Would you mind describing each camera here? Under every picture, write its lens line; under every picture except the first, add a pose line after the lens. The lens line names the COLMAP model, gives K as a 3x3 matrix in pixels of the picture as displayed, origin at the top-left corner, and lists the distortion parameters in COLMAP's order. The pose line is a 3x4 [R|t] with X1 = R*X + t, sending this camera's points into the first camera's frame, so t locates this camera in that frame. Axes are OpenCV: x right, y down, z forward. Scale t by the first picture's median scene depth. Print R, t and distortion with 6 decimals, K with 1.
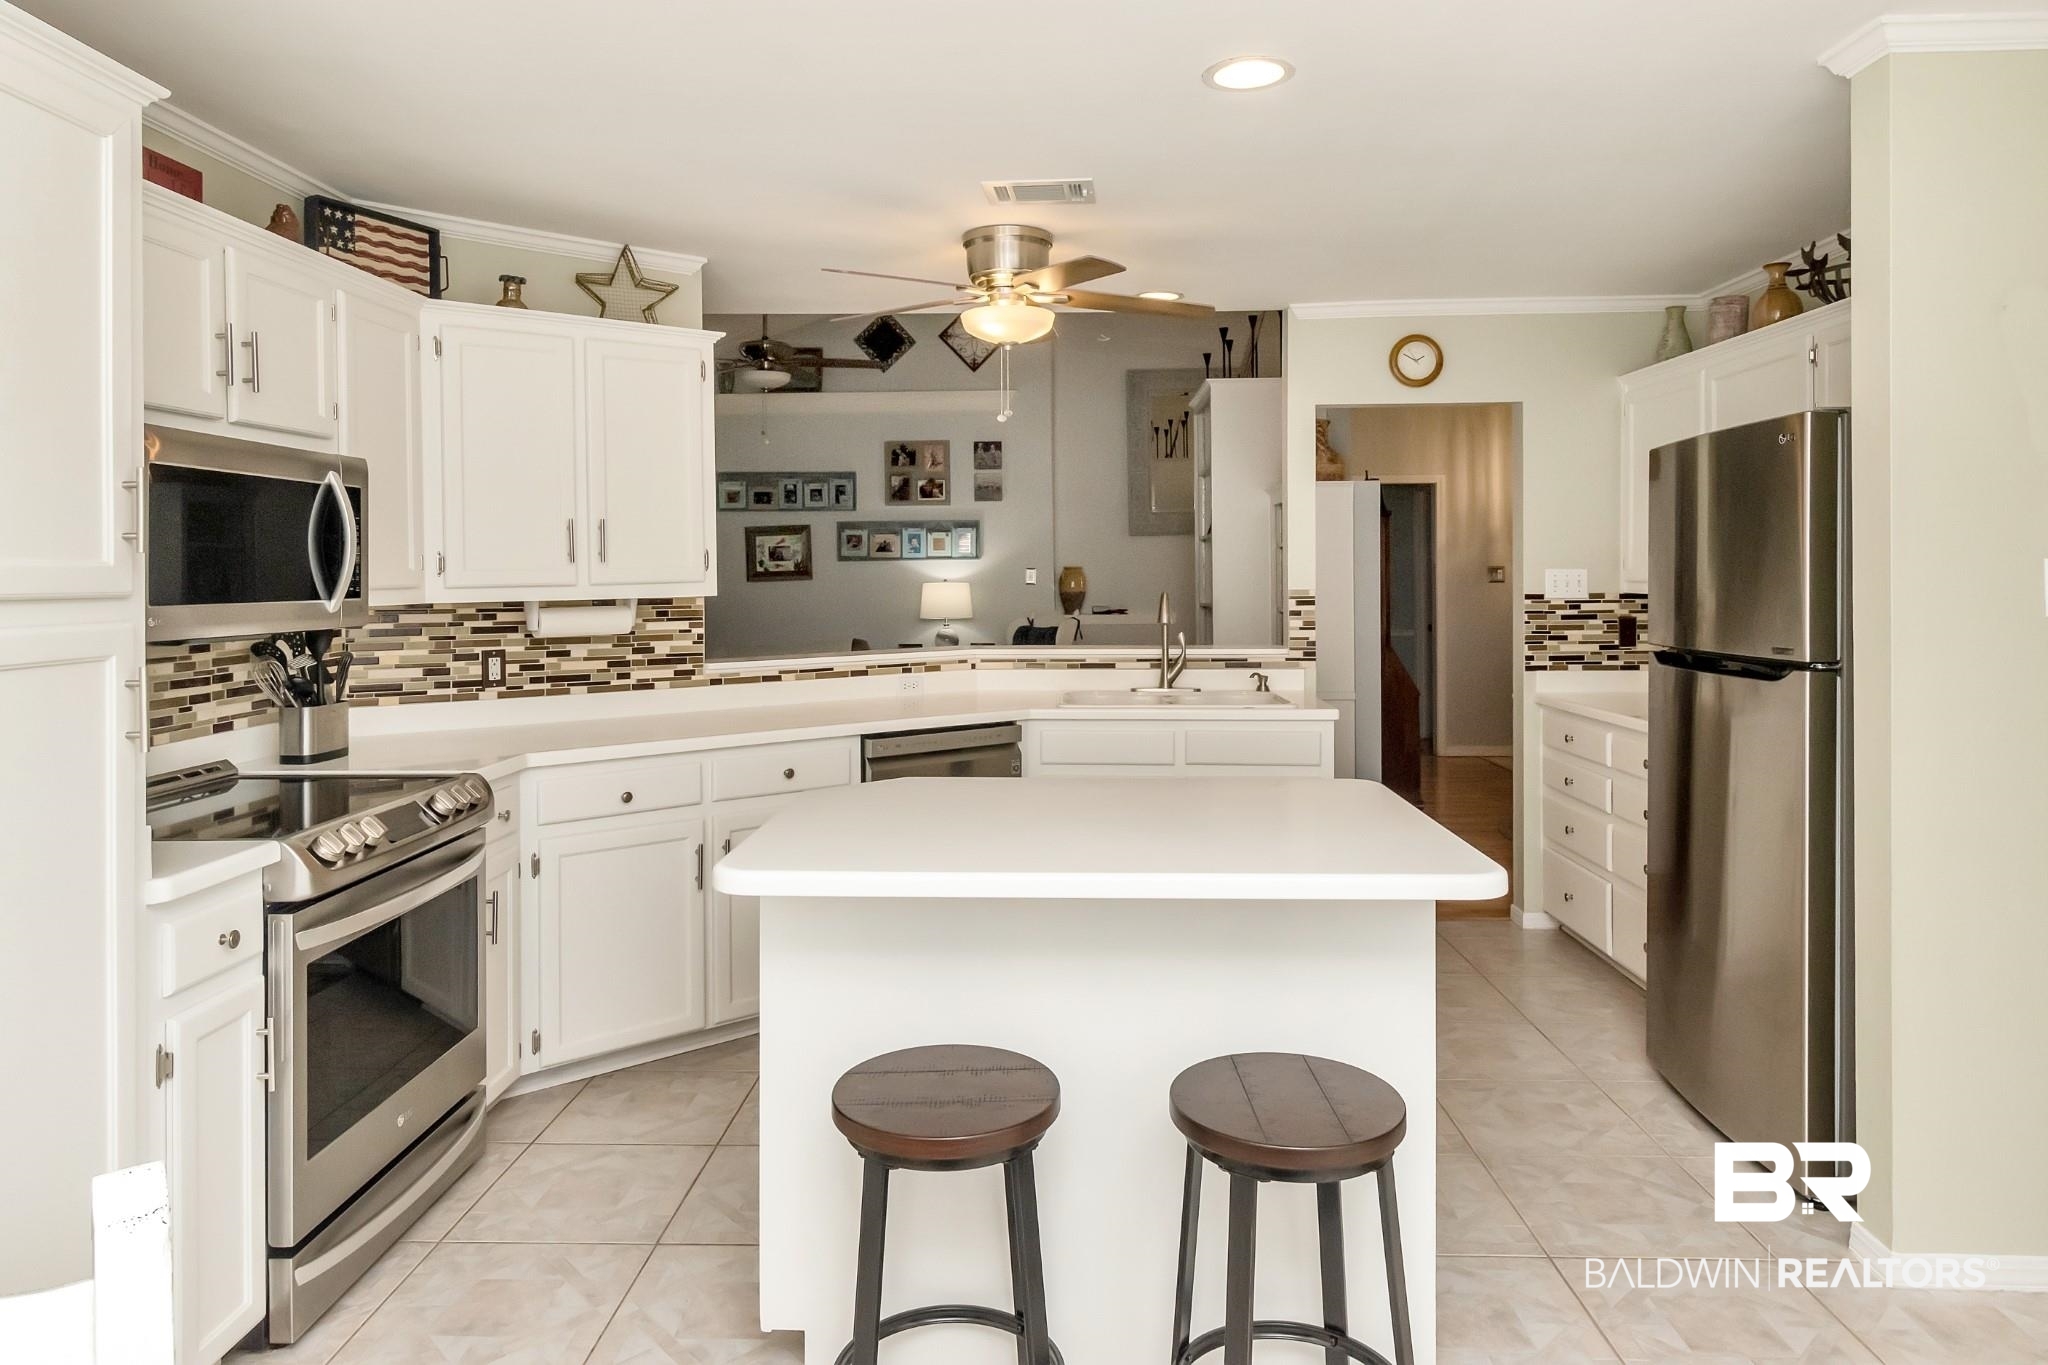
lens RADIAL K [[1173.9, 0, 1068.7], [0, 1173.9, 538.3], [0, 0, 1]] dist [0.001218, -0.001604]
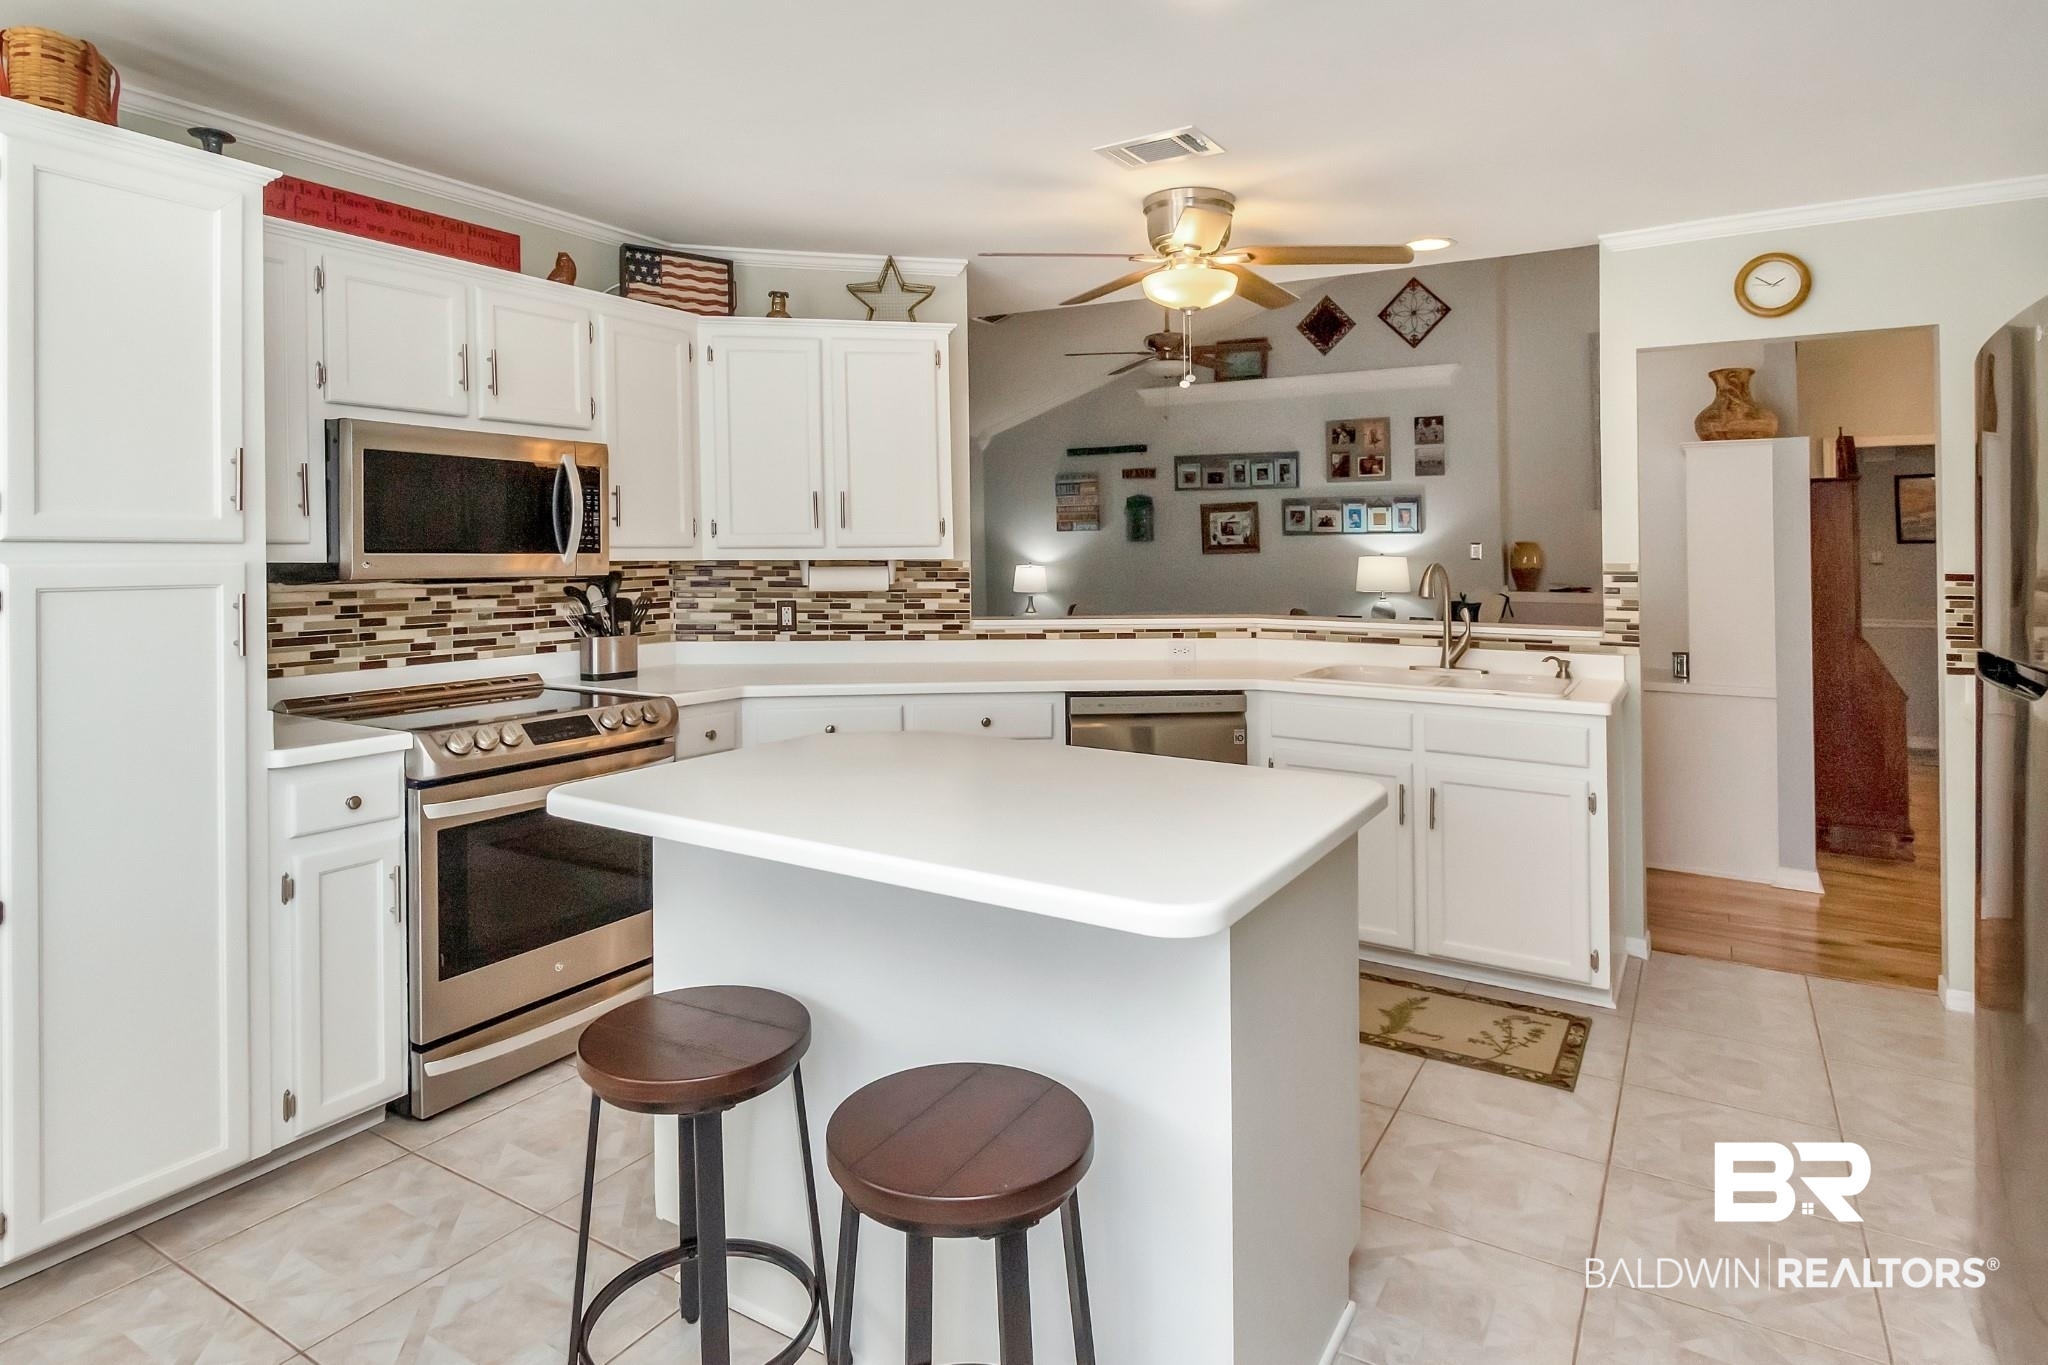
lens RADIAL K [[1074.9, 0, 1058.8], [0, 1074.9, 516.2], [0, 0, 1]] dist [0.000737, -0.000319]
pose [[0.883957, -0.005689, -0.467534, 0.267701], [0.005091, 0.999984, -0.002543, 0.011244], [0.467541, -0.000133, 0.883971, 0.139230]]
